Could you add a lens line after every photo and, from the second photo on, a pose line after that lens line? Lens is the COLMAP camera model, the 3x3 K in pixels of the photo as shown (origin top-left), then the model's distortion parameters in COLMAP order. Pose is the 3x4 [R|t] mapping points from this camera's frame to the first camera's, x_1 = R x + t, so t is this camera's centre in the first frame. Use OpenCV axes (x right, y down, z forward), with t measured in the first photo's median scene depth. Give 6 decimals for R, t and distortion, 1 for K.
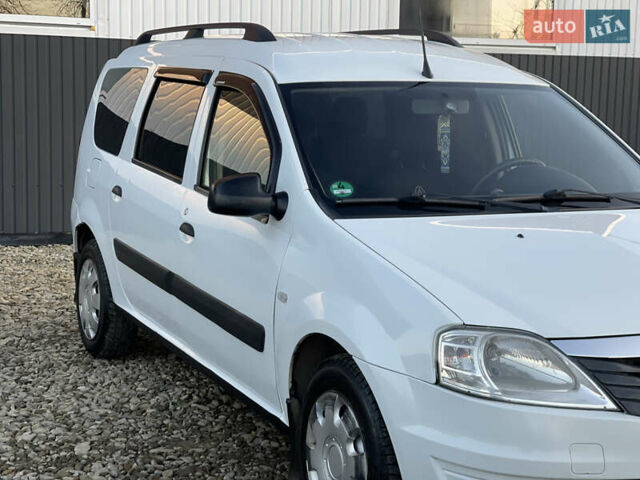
lens RADIAL K [[1171.0, 0, 320.0], [0, 1171.0, 240.0], [0, 0, 1]] dist [0.213053, -0.212666]
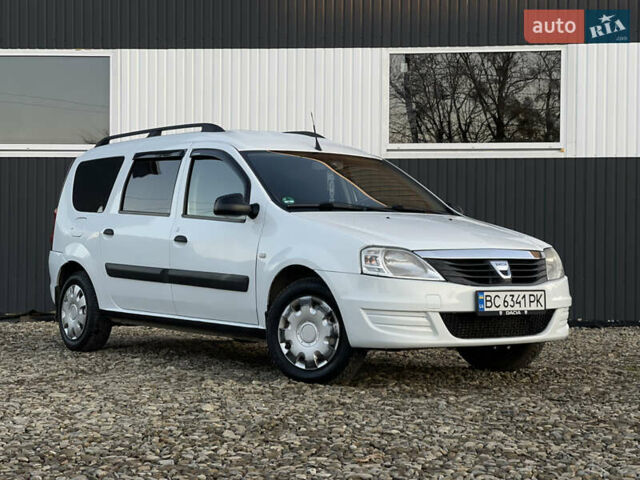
lens RADIAL K [[1171.0, 0, 320.0], [0, 1171.0, 240.0], [0, 0, 1]] dist [0.213053, -0.212666]
pose [[0.978503, -0.012442, 0.205859, -0.307400], [0.041076, 0.989938, -0.135410, 0.264441], [-0.202102, 0.140954, 0.969168, -0.767601]]
